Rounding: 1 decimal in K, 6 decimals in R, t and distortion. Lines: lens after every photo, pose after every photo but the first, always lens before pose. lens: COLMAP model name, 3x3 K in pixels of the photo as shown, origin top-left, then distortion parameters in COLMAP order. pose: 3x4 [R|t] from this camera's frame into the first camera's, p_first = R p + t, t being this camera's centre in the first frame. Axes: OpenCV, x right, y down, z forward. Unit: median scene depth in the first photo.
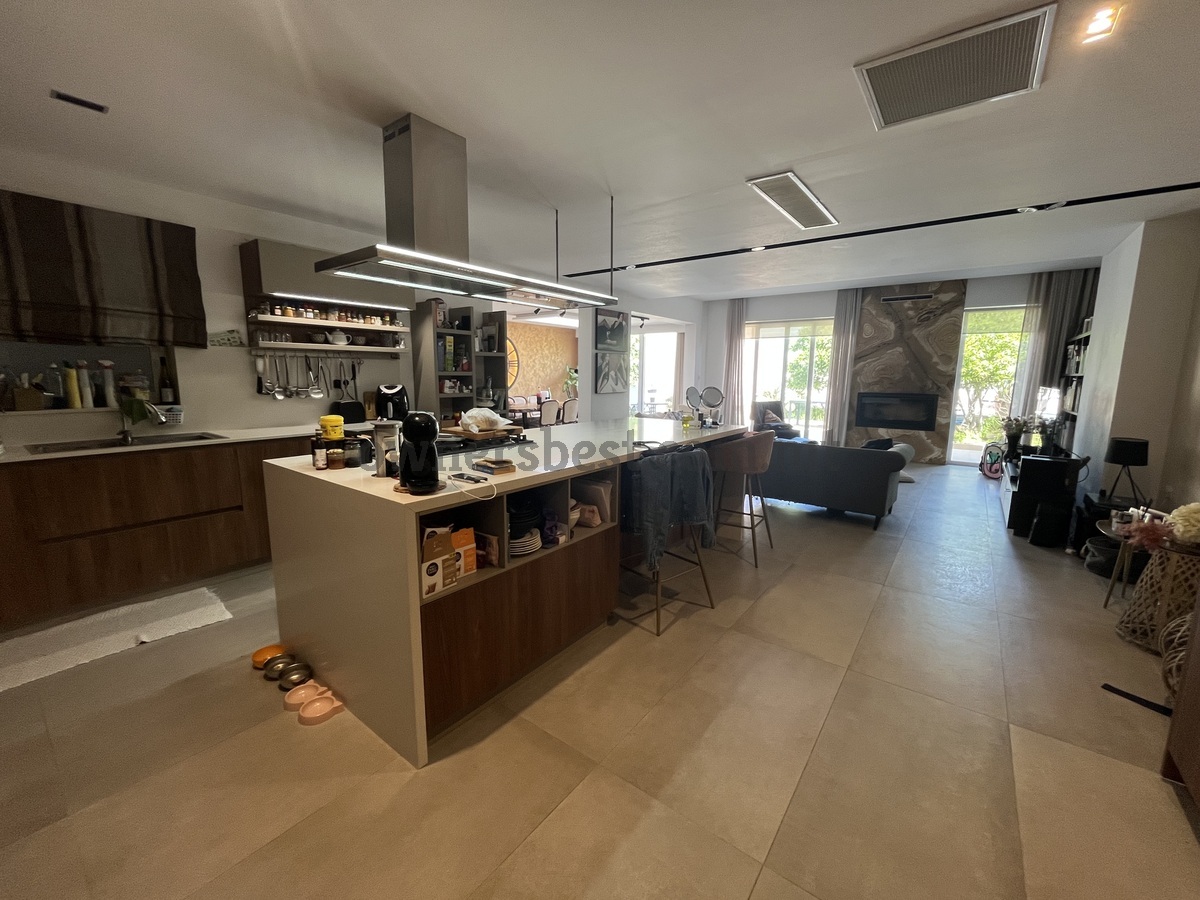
lens RADIAL K [[487.6, 0, 598.4], [0, 487.6, 450.7], [0, 0, 1]] dist [0.000455, -0.000174]
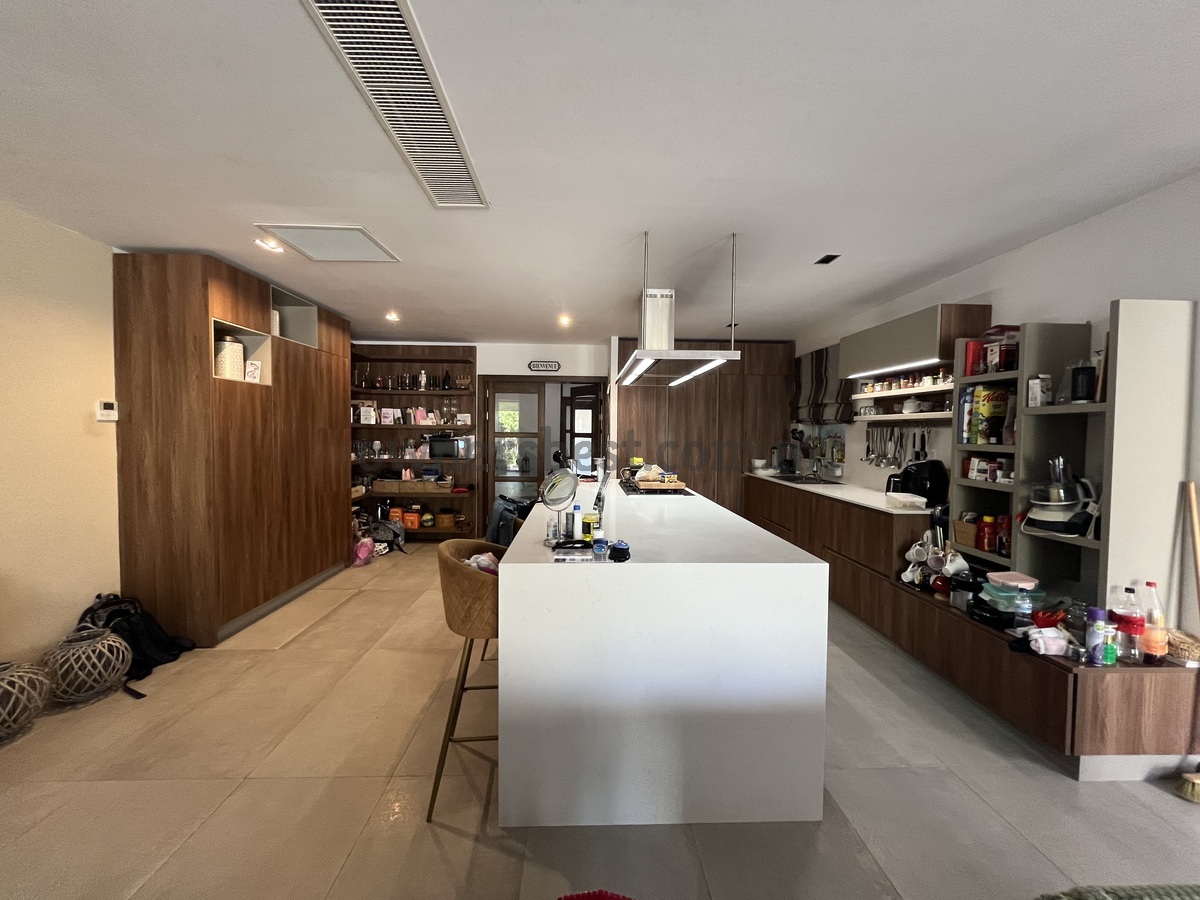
lens RADIAL K [[487.6, 0, 594.9], [0, 487.6, 450.5], [0, 0, 1]] dist [0.000455, -0.000174]
pose [[-0.771675, 0.010615, -0.635929, 0.820917], [-0.113971, 0.981369, 0.154680, -0.360376], [0.625723, 0.191840, -0.756088, 2.156511]]
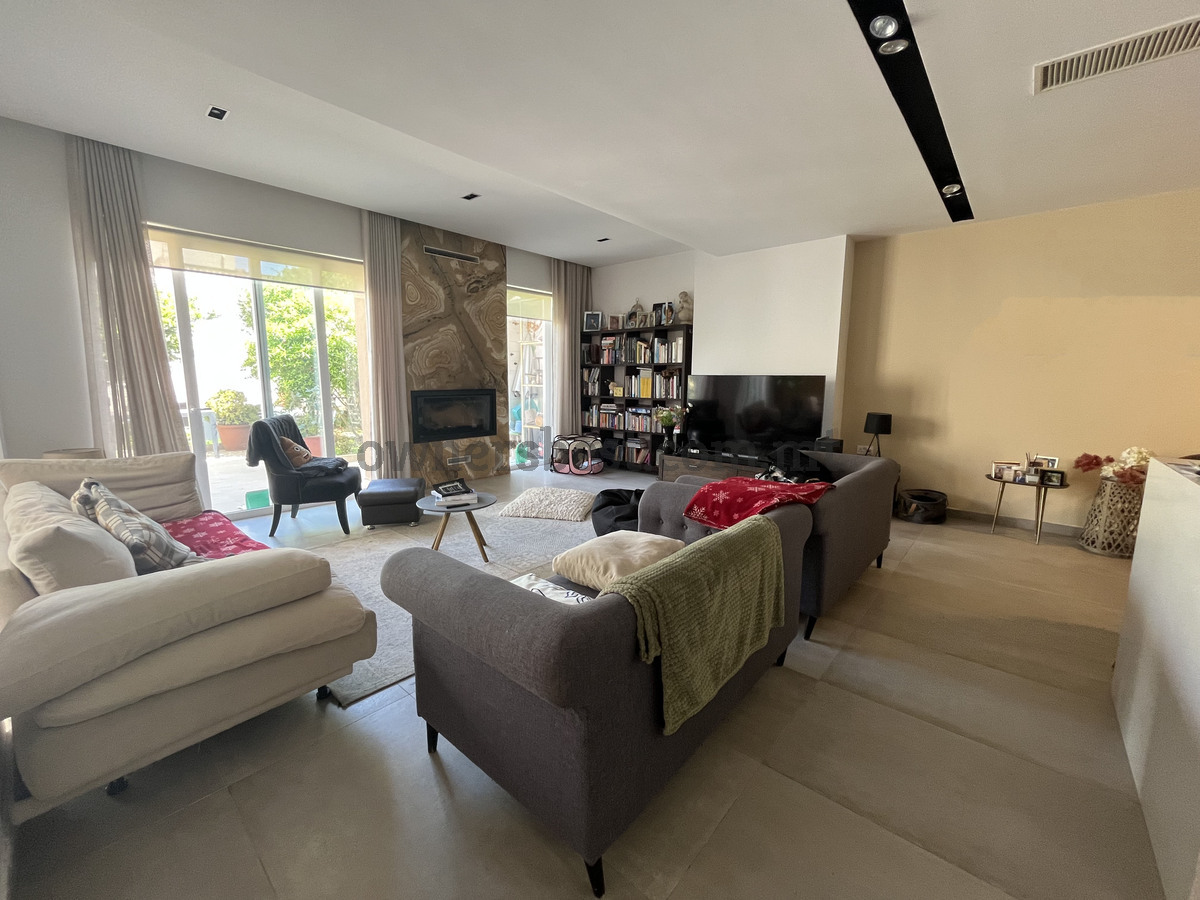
lens RADIAL K [[487.6, 0, 600.8], [0, 487.6, 451.8], [0, 0, 1]] dist [0.000455, -0.000174]
pose [[0.054358, -0.161631, 0.985353, -0.095875], [0.149152, 0.977055, 0.152042, -0.104901], [-0.987319, 0.138703, 0.077219, 0.743147]]
